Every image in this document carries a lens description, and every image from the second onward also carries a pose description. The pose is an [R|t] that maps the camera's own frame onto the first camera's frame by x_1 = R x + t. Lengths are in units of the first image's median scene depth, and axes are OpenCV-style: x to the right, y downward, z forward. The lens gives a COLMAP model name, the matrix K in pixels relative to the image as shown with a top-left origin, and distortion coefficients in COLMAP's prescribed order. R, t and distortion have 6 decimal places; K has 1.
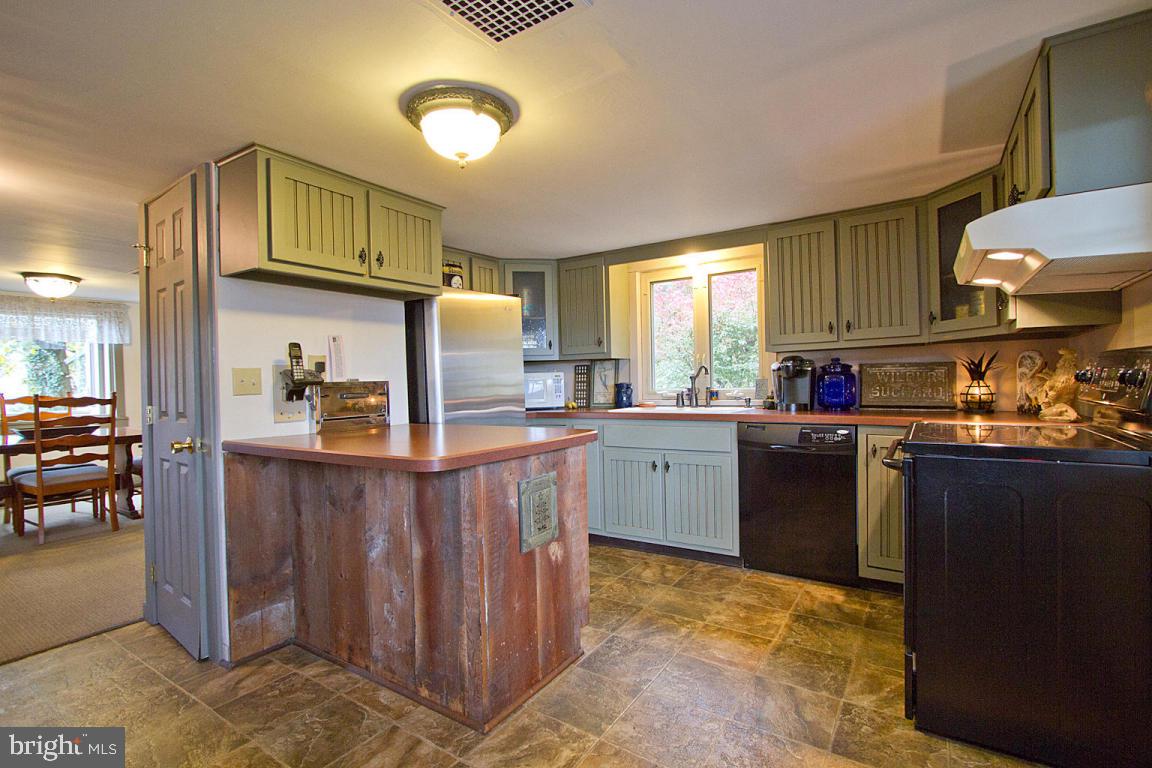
lens RADIAL K [[538.6, 0, 576.0], [0, 538.6, 384.0], [0, 0, 1]] dist [-0.002968, -0.000197]
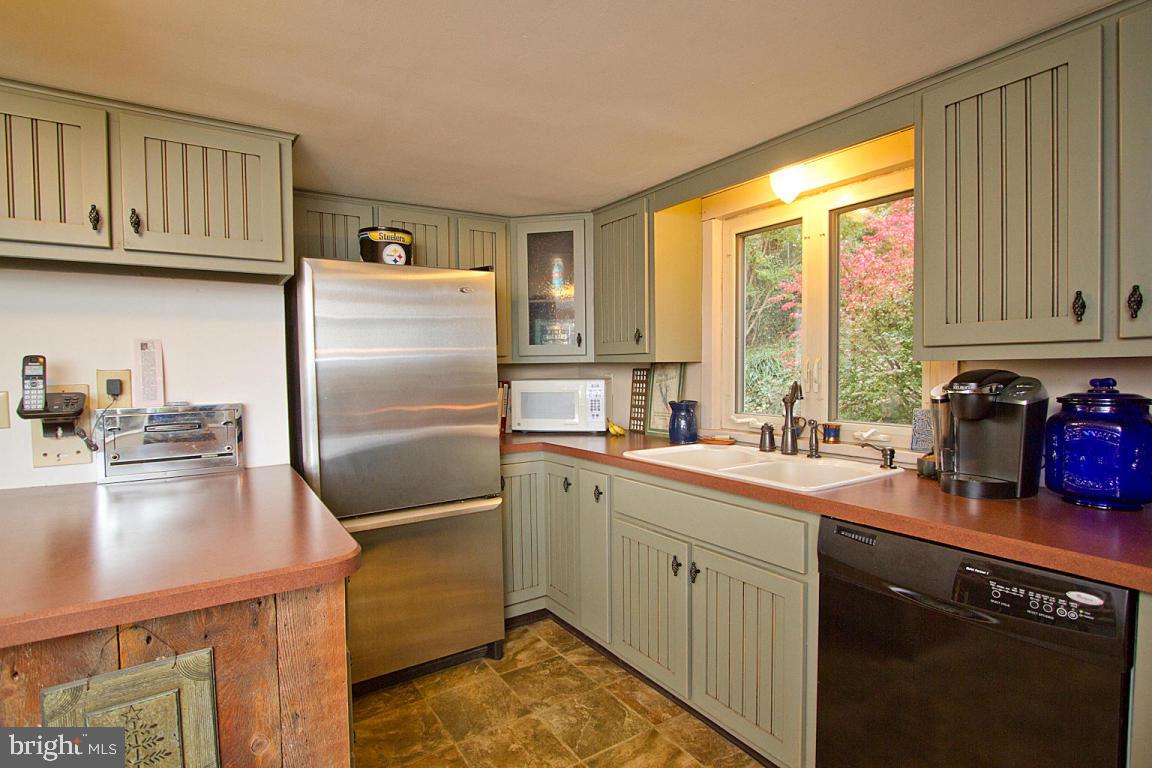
lens RADIAL K [[557.9, 0, 567.2], [0, 557.9, 378.3], [0, 0, 1]] dist [-0.003369, -0.000675]
pose [[0.918212, 0.022934, -0.395425, 0.323894], [-0.013848, 0.999571, 0.025815, -0.064031], [0.395847, -0.018228, 0.918135, 0.528021]]
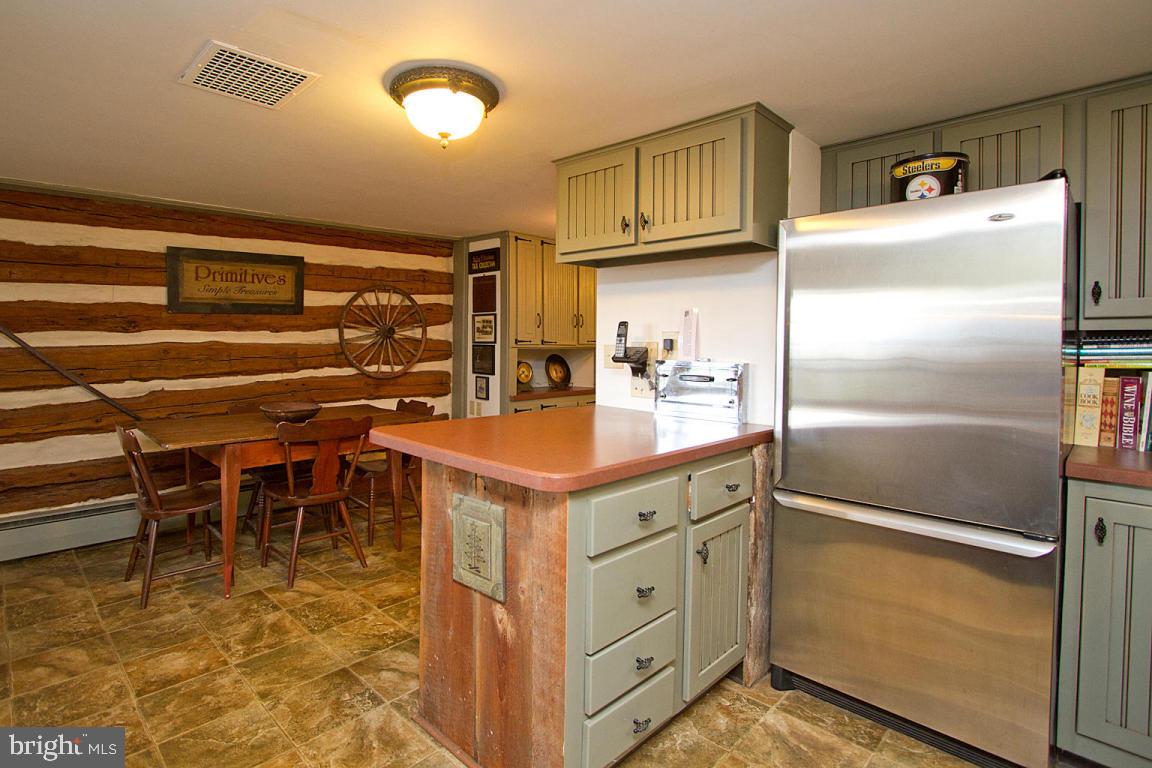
lens RADIAL K [[575.5, 0, 536.5], [0, 575.5, 348.7], [0, 0, 1]] dist [-0.014072, -0.000323]
pose [[-0.203592, 0.035097, -0.978427, 0.512173], [-0.015228, 0.999123, 0.039008, -0.054875], [0.978937, 0.022841, -0.202878, 0.907208]]
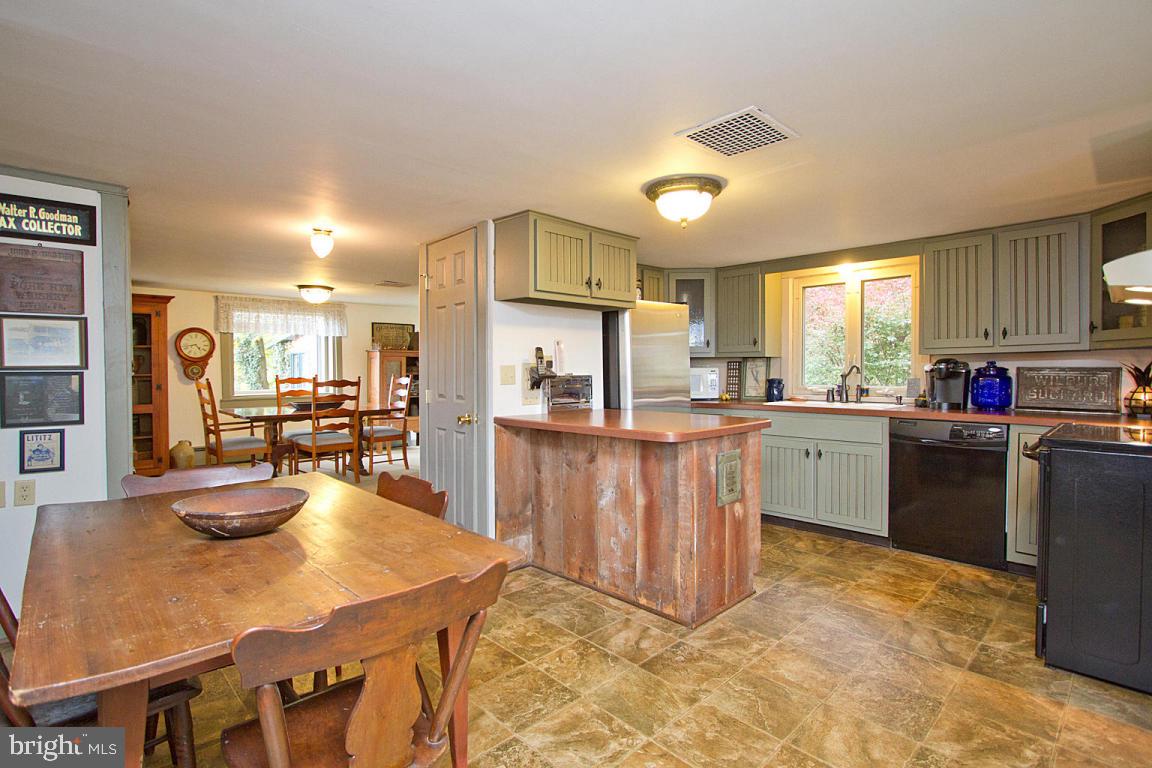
lens RADIAL K [[557.9, 0, 567.2], [0, 557.9, 378.3], [0, 0, 1]] dist [-0.003369, -0.000675]
pose [[0.976072, 0.022884, -0.216241, -0.121499], [-0.020025, 0.999681, 0.015403, -0.017703], [0.216525, -0.010705, 0.976218, -0.318898]]
